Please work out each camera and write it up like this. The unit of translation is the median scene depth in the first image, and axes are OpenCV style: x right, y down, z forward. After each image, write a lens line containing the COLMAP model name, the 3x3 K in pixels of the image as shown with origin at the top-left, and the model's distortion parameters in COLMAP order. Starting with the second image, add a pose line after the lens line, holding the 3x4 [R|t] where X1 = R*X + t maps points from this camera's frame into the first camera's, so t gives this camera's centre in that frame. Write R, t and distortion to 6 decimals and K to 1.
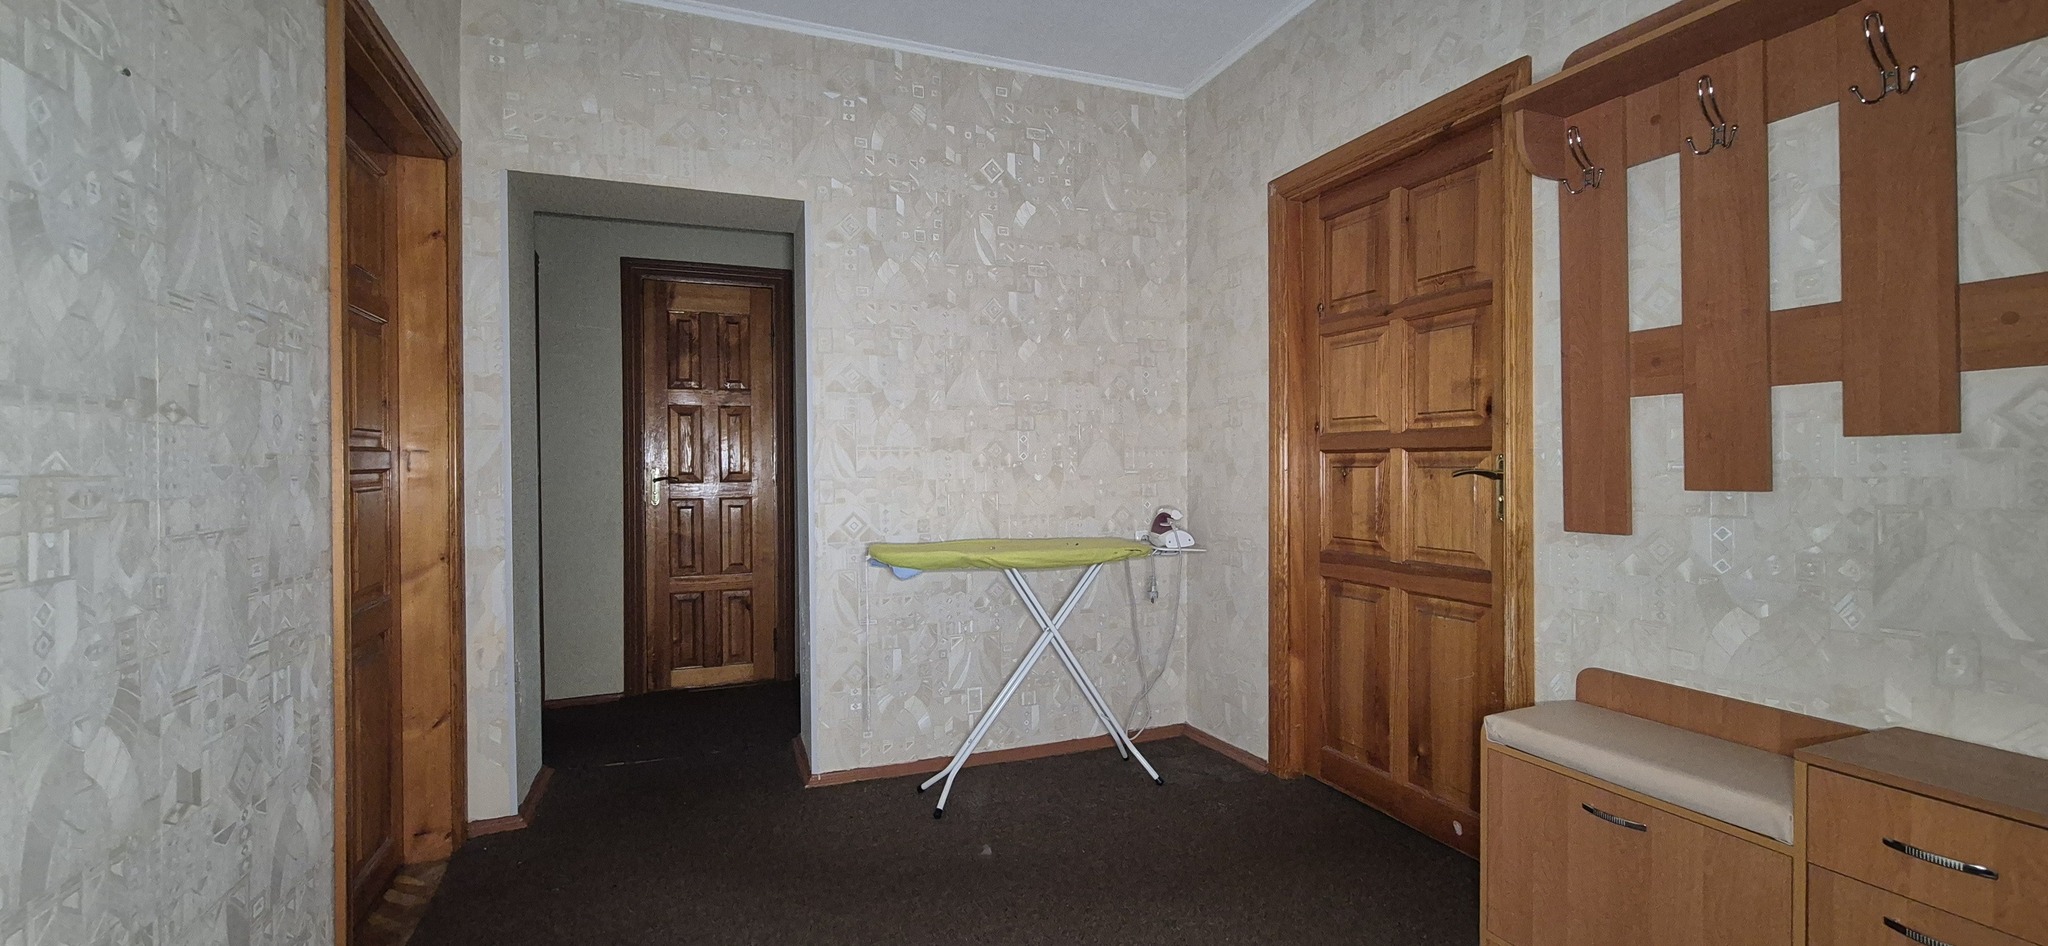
lens RADIAL K [[836.7, 0, 1018.6], [0, 836.7, 474.2], [0, 0, 1]] dist [-0.009941, 0.004896]
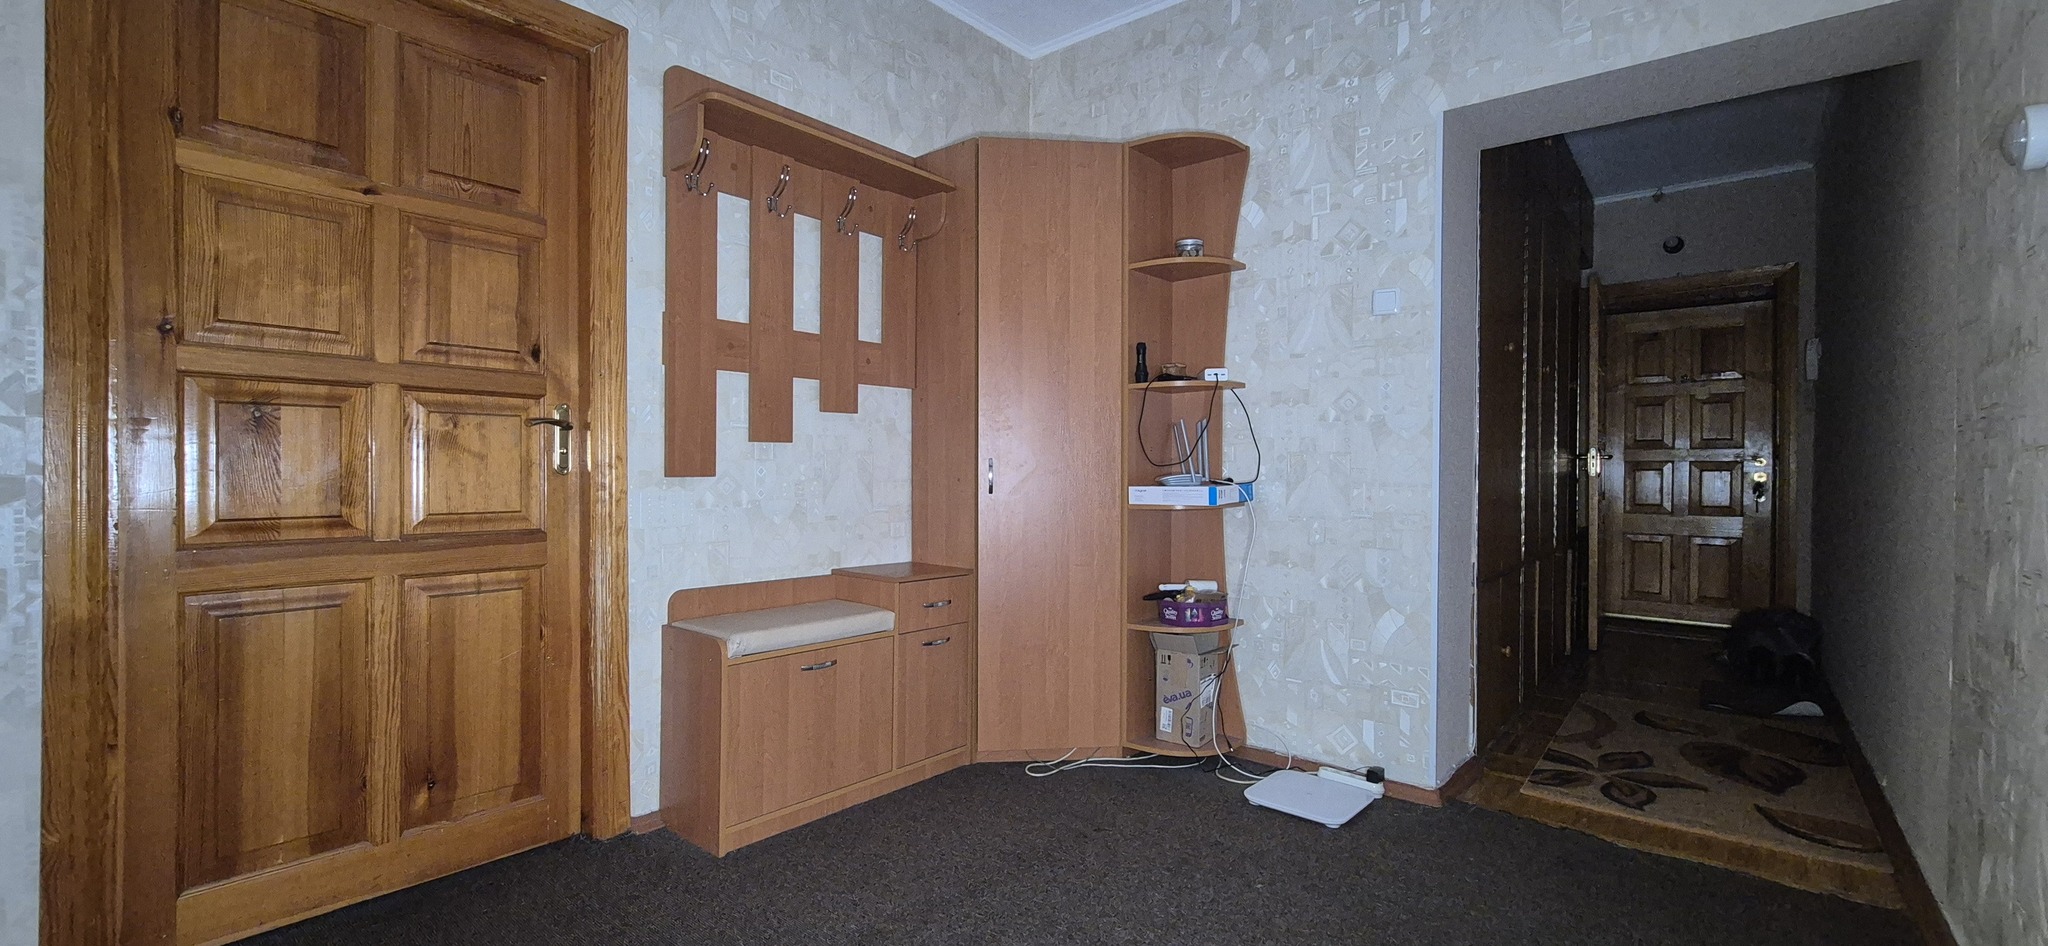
lens RADIAL K [[836.7, 0, 1018.6], [0, 836.7, 474.2], [0, 0, 1]] dist [-0.009941, 0.004896]
pose [[-0.474124, -0.002219, 0.880455, -0.611069], [0.005151, 0.999973, 0.005294, 0.063659], [-0.880443, 0.007046, -0.474099, 1.172598]]
